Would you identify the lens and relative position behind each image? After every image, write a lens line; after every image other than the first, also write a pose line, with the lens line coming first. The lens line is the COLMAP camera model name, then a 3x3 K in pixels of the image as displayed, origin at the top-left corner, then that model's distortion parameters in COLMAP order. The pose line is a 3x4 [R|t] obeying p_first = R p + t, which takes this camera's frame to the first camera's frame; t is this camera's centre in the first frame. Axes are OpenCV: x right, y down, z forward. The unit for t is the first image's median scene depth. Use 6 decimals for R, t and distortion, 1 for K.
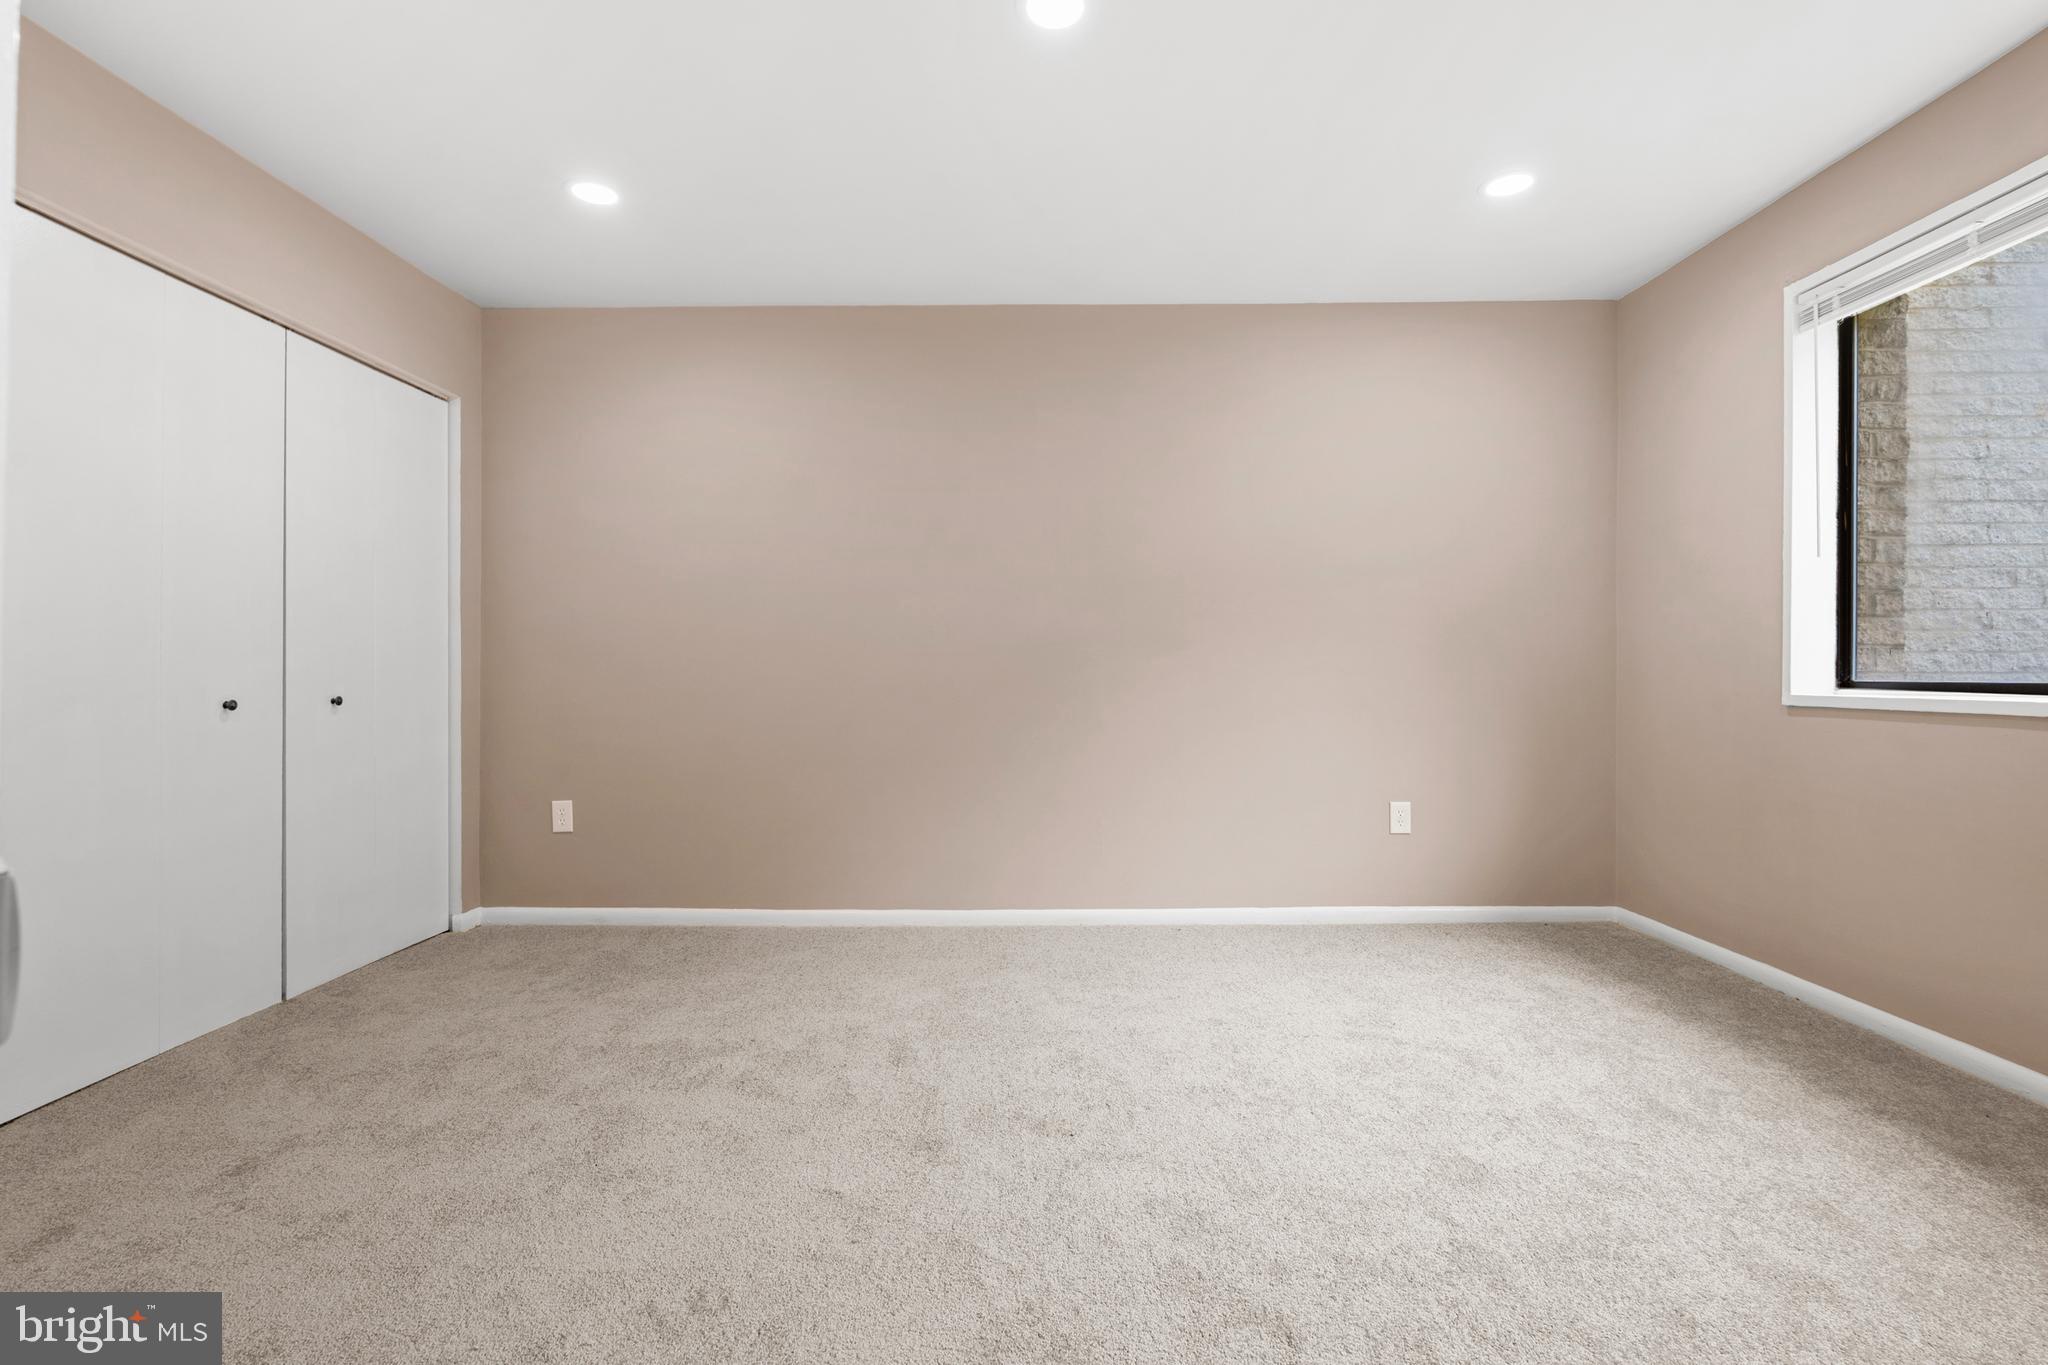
lens RADIAL K [[911.2, 0, 1027.1], [0, 911.2, 668.2], [0, 0, 1]] dist [-0.003424, -0.000095]
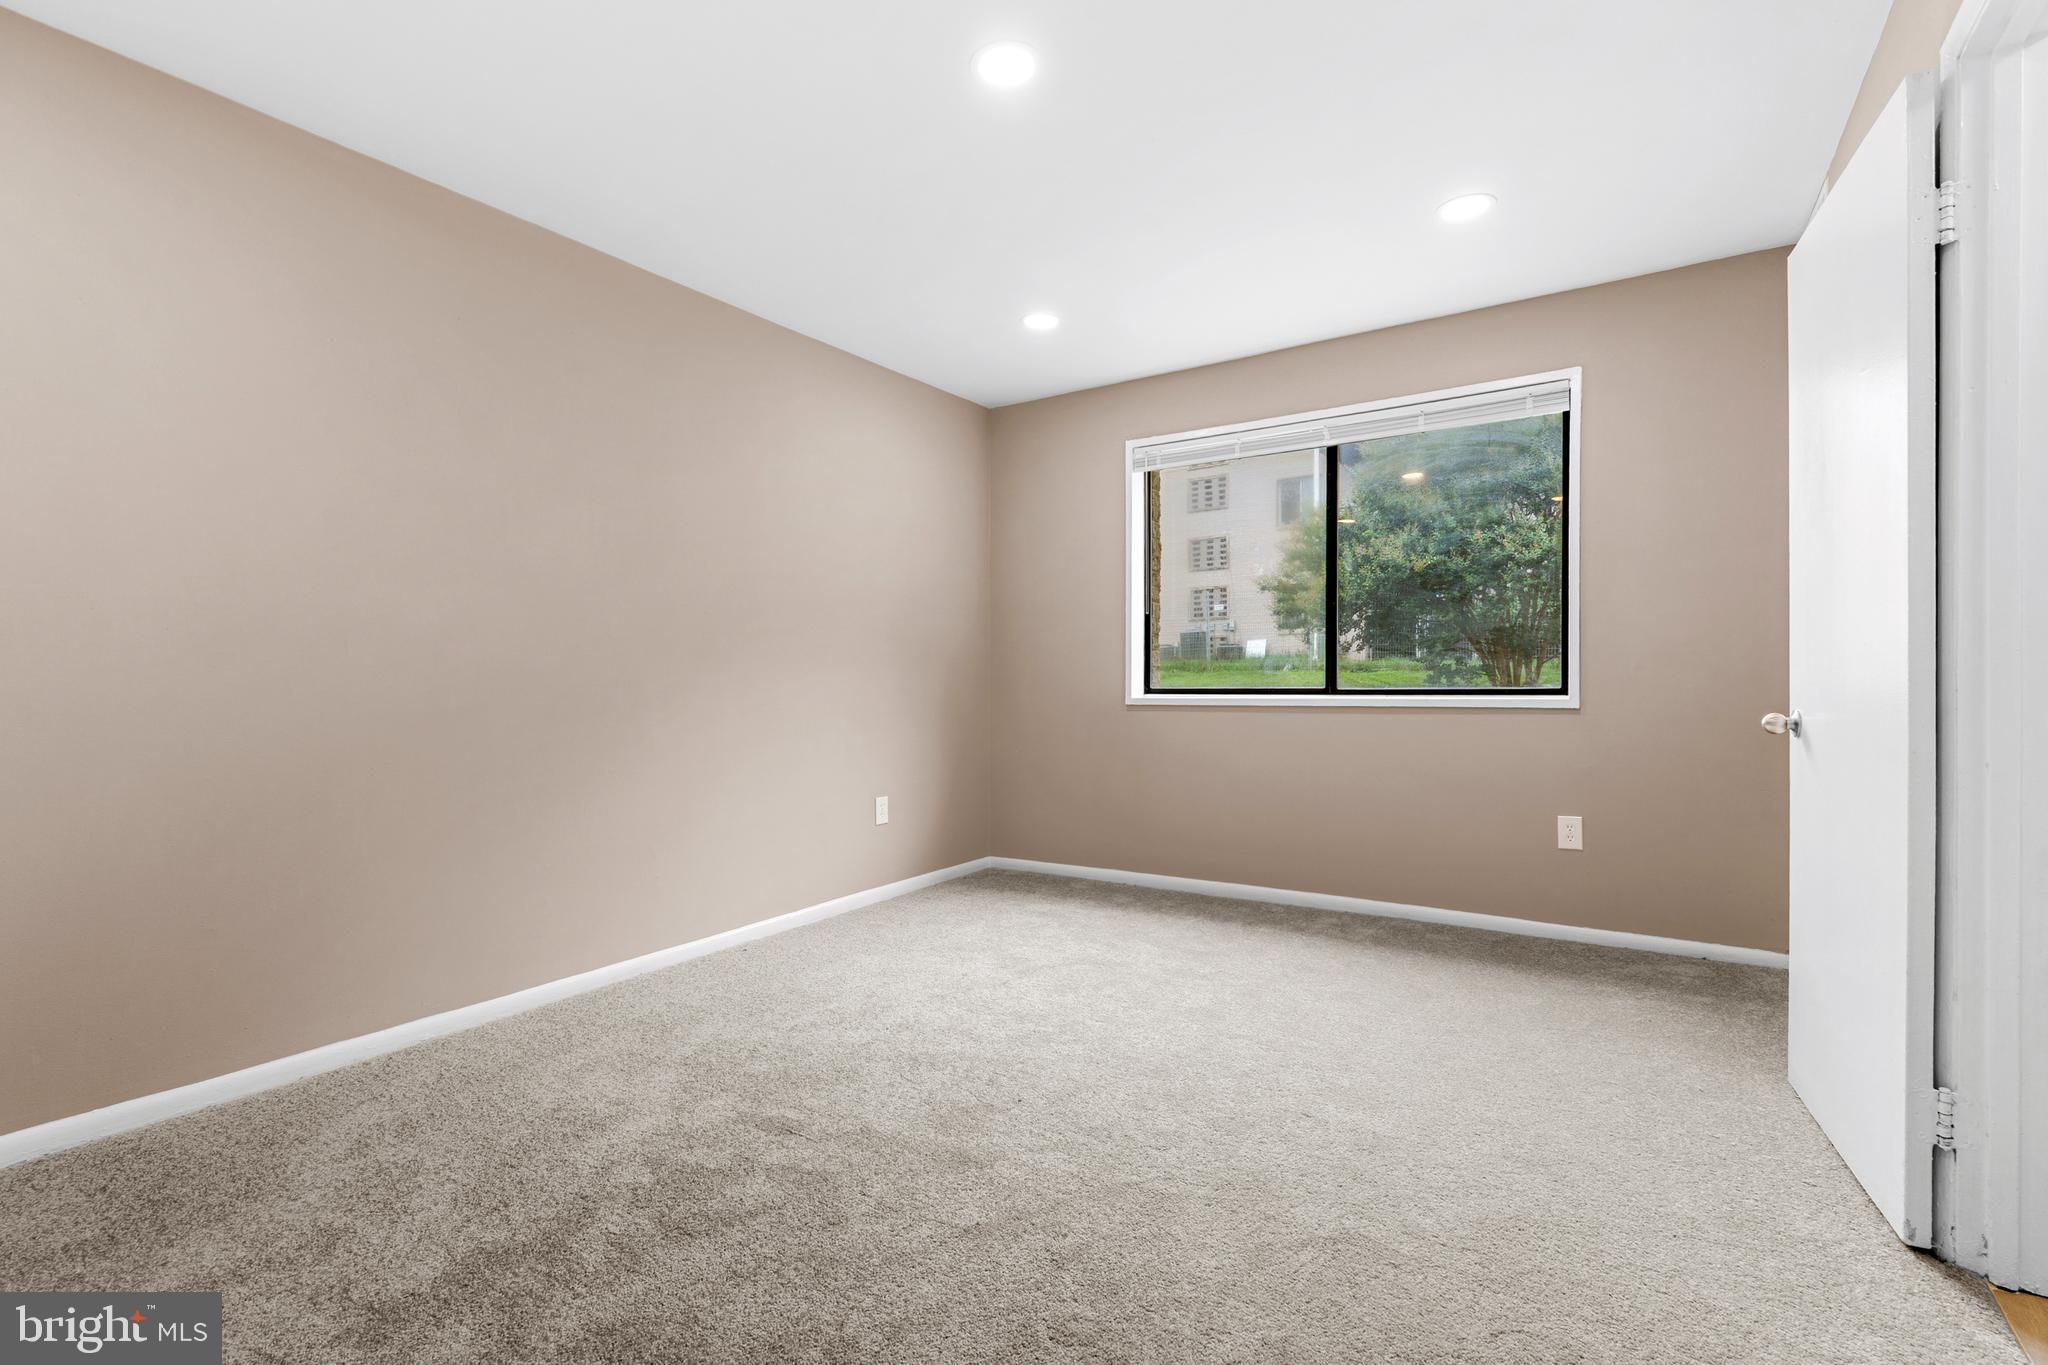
lens RADIAL K [[915.7, 0, 1030.1], [0, 915.7, 702.1], [0, 0, 1]] dist [-0.000232, 0.000017]
pose [[0.547646, -0.020645, 0.836455, -0.723261], [0.002925, 0.999737, 0.022760, -0.000968], [-0.836705, -0.010017, 0.547563, 0.314242]]
